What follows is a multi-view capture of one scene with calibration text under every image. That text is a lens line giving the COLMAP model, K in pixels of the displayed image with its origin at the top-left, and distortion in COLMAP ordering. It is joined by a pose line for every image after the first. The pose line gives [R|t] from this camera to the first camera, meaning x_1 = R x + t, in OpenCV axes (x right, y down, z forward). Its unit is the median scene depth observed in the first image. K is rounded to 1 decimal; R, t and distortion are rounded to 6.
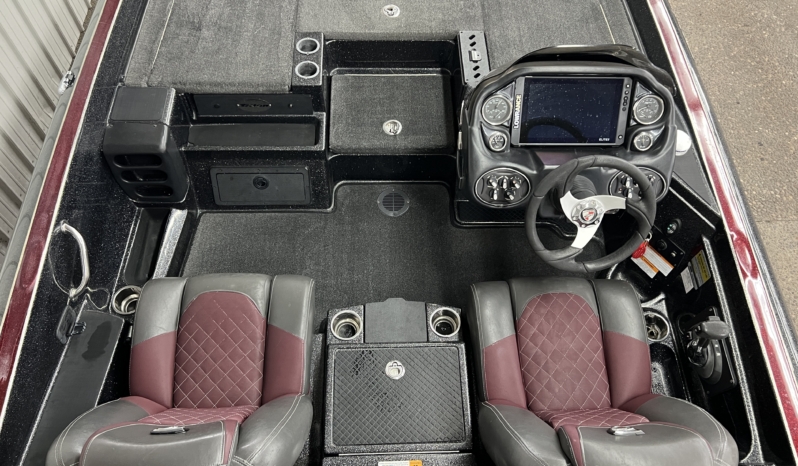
lens RADIAL K [[600.9, 0, 406.9], [0, 600.9, 234.4], [0, 0, 1]] dist [0.008259, -0.026358]
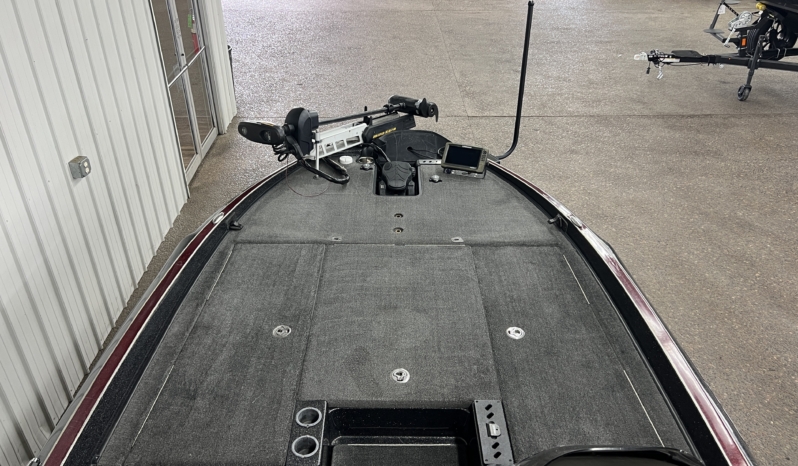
lens RADIAL K [[601.0, 0, 399.0], [0, 601.0, 233.0], [0, 0, 1]] dist [-0.000881, -0.037060]
pose [[0.999531, -0.001667, -0.030572, 0.000787], [-0.013170, 0.878017, -0.478447, -0.123278], [0.027640, 0.478626, 0.877584, 0.070468]]
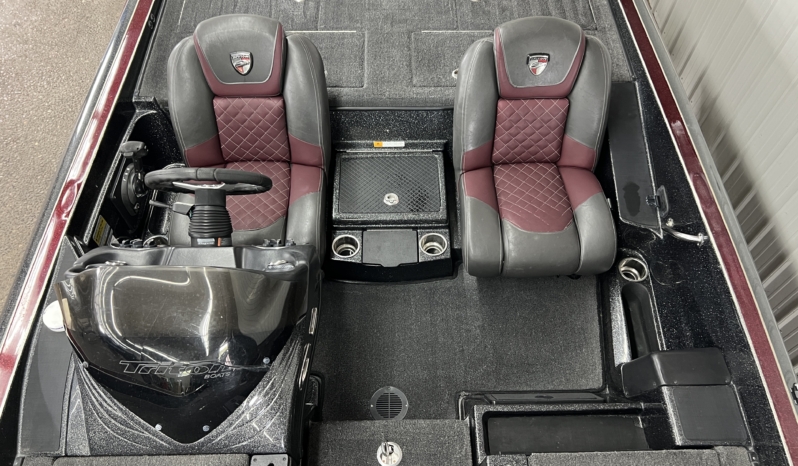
lens RADIAL K [[600.9, 0, 406.9], [0, 600.9, 234.4], [0, 0, 1]] dist [0.008259, -0.026358]
pose [[-0.998753, -0.037840, -0.032566, -0.011638], [-0.011914, -0.452820, 0.891523, -0.792186], [-0.048482, 0.890799, 0.451804, 0.442460]]
